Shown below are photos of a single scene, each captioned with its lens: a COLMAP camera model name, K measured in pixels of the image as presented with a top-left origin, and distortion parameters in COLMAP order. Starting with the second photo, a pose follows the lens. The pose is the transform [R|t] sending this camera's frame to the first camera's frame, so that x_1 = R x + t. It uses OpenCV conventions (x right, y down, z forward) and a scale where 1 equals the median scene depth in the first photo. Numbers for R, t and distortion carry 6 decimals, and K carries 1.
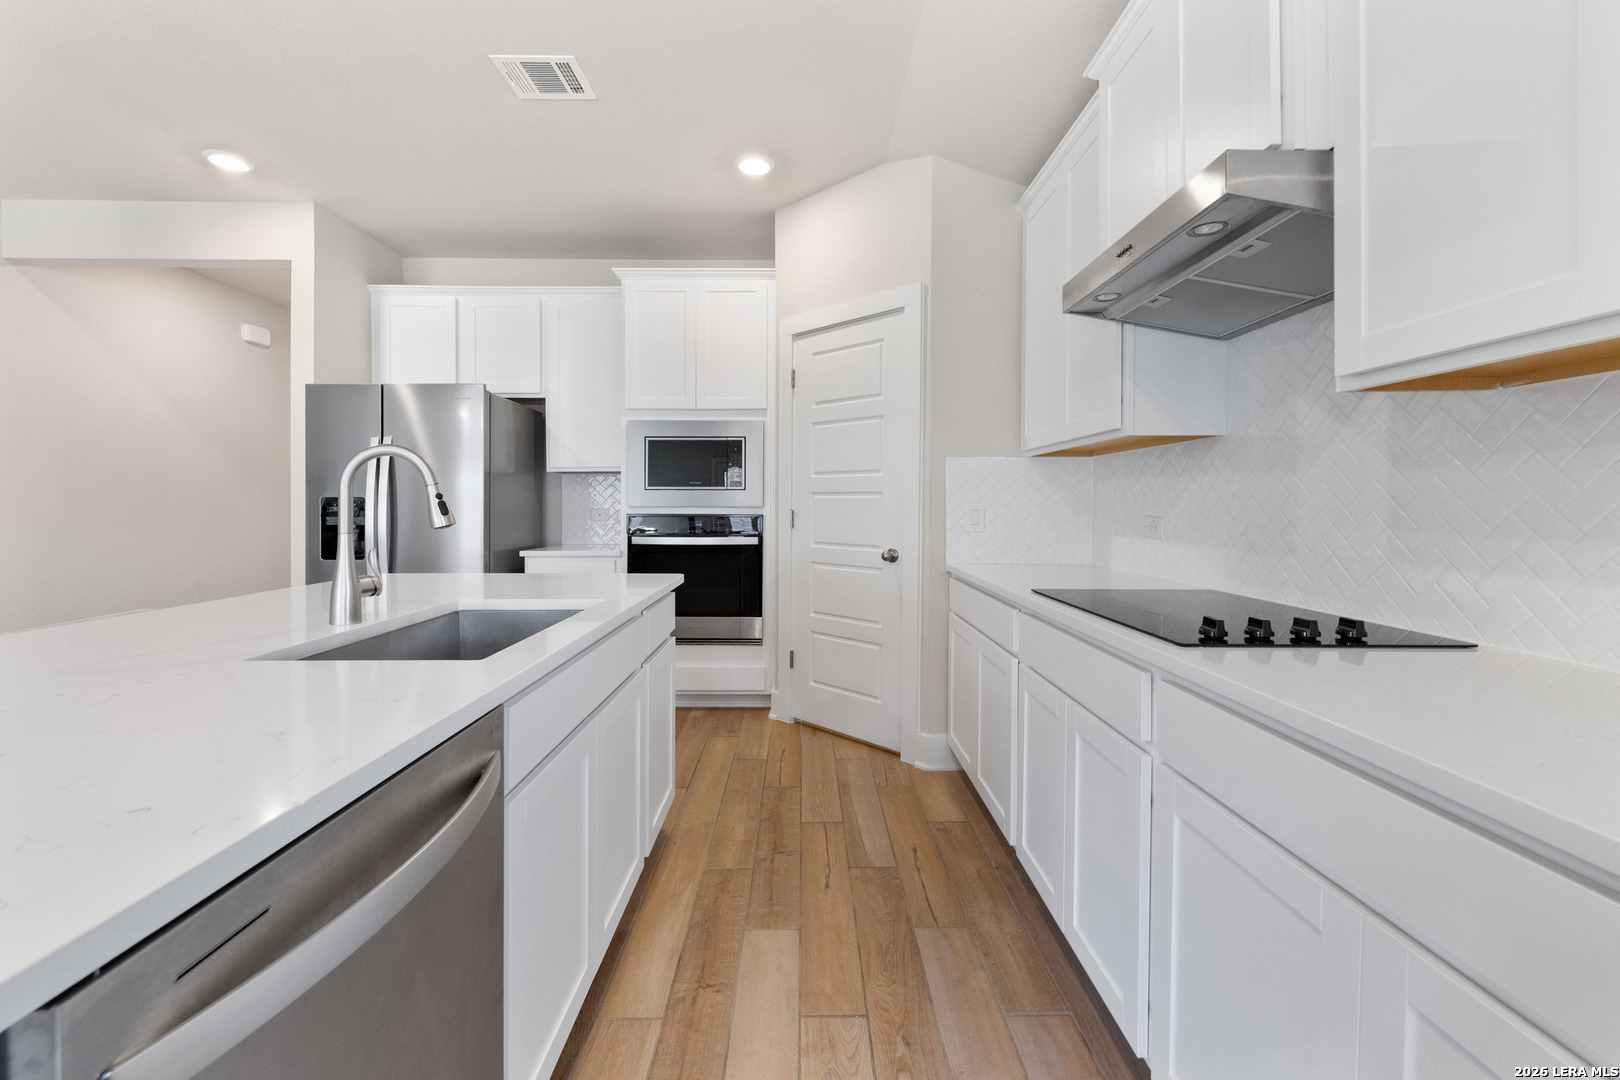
lens RADIAL K [[655.0, 0, 808.2], [0, 655.0, 496.6], [0, 0, 1]] dist [0.001471, 0.000003]
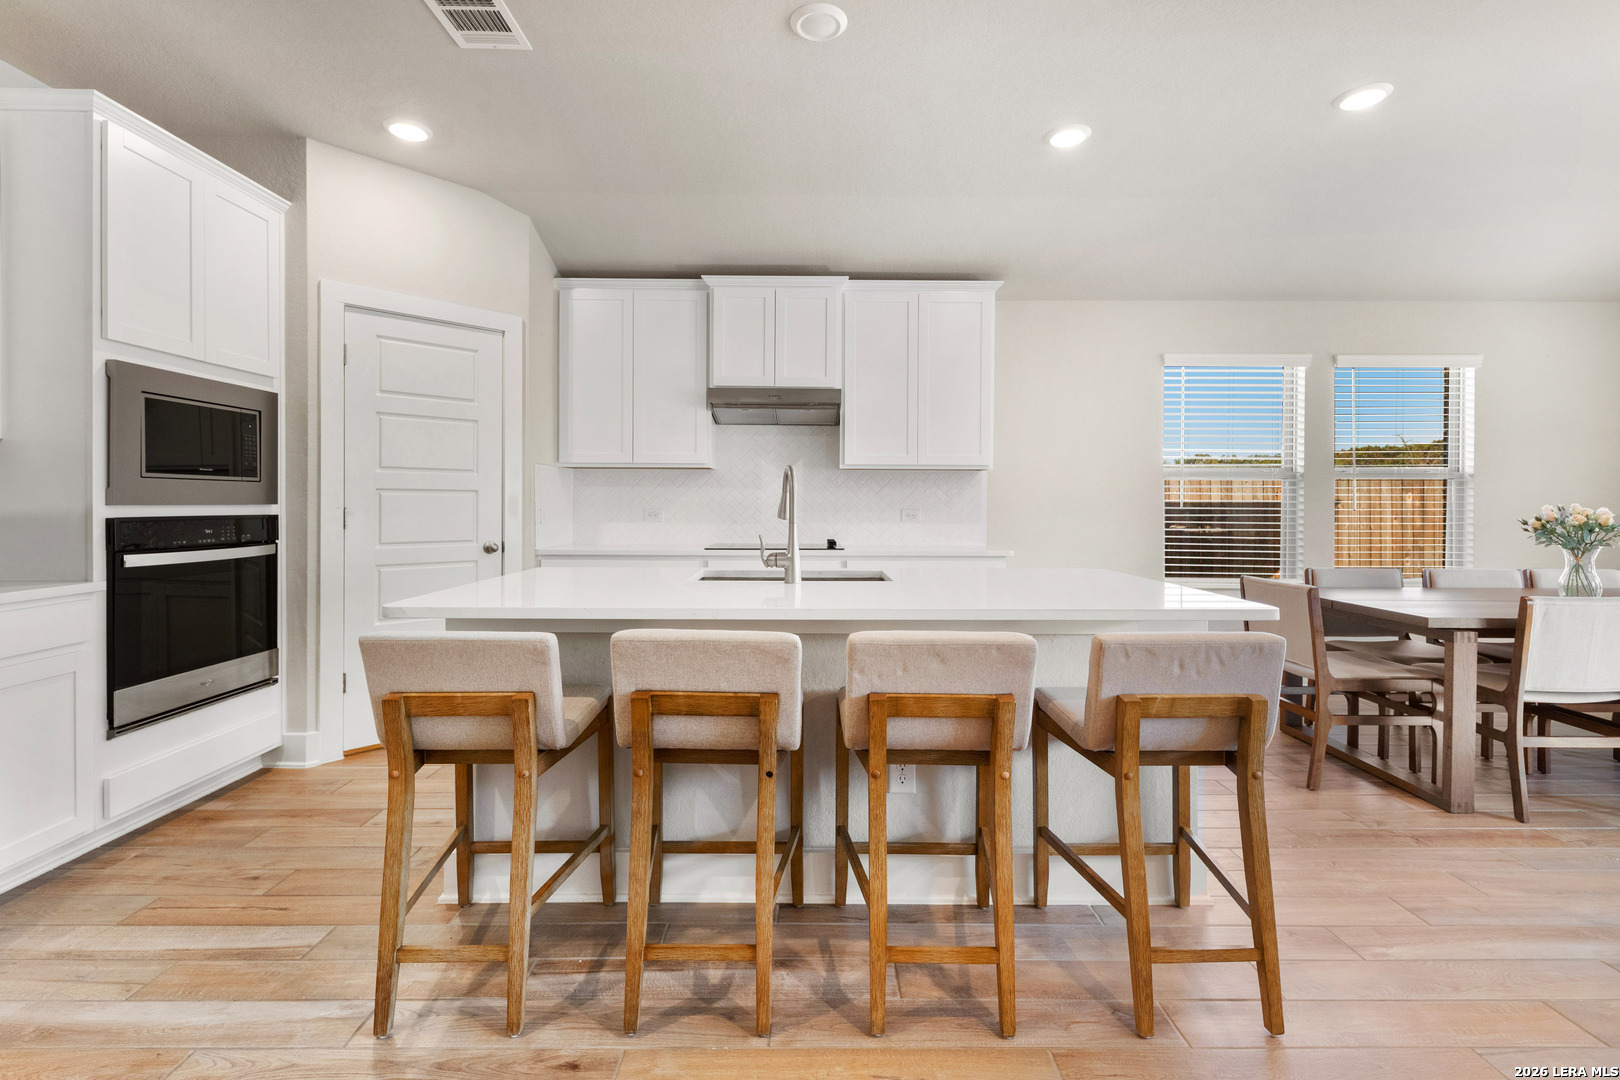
lens RADIAL K [[778.4, 0, 810.5], [0, 778.4, 504.1], [0, 0, 1]] dist [0.032859, -0.000060]
pose [[-0.011395, -0.003754, 0.999928, -1.033249], [-0.002979, 0.999989, 0.003720, 0.008433], [-0.999931, -0.002936, -0.011406, 0.393348]]
